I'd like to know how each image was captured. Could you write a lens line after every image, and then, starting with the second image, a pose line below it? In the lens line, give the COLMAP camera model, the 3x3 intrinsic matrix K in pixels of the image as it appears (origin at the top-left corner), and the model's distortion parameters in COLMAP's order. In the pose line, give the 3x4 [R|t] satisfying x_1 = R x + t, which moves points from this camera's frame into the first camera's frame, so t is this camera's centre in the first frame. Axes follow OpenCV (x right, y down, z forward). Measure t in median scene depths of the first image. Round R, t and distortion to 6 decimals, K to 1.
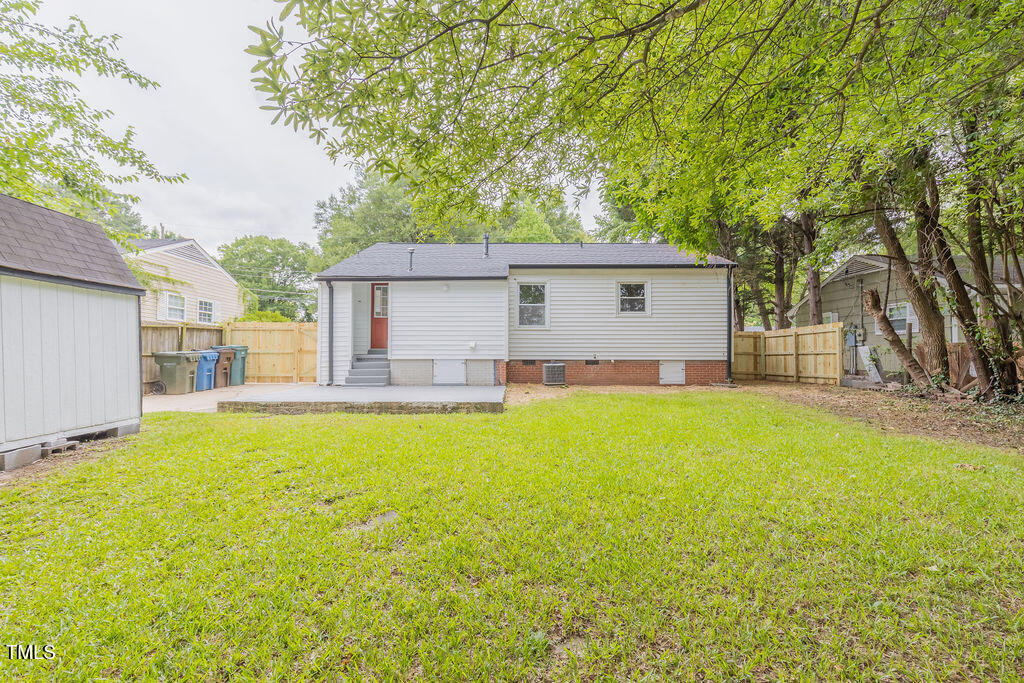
lens RADIAL K [[467.1, 0, 507.9], [0, 467.1, 348.6], [0, 0, 1]] dist [0.009152, -0.000060]
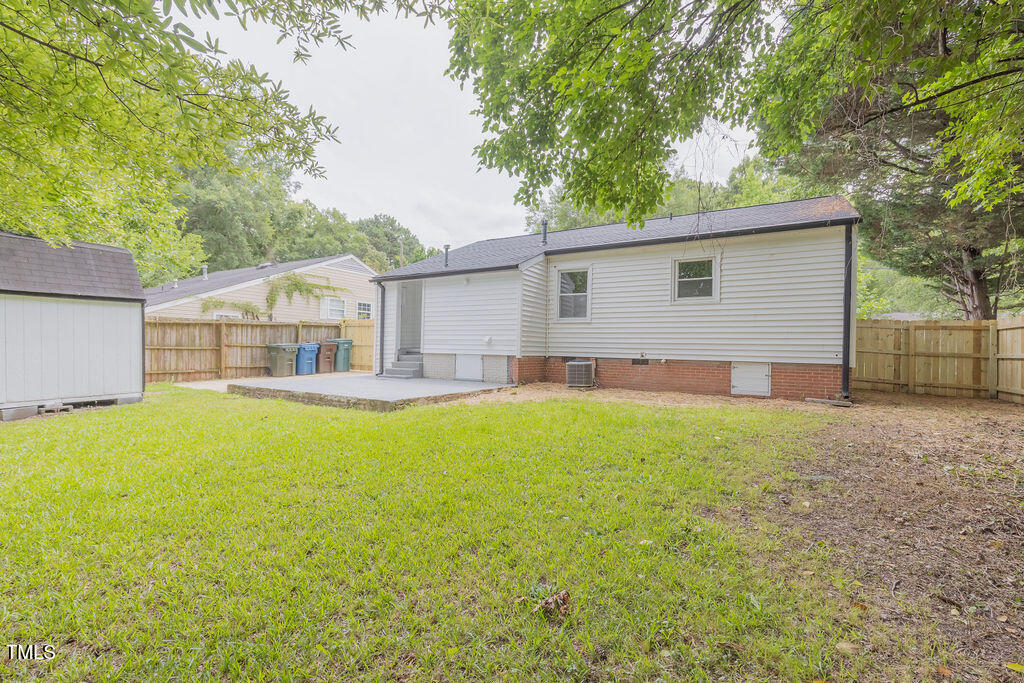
lens RADIAL K [[460.4, 0, 509.5], [0, 460.4, 346.6], [0, 0, 1]] dist [0.003716, 0.000024]
pose [[0.855882, 0.013381, -0.516998, 0.404037], [-0.007087, 0.999875, 0.014147, -0.006832], [0.517123, -0.008444, 0.855869, 0.196945]]
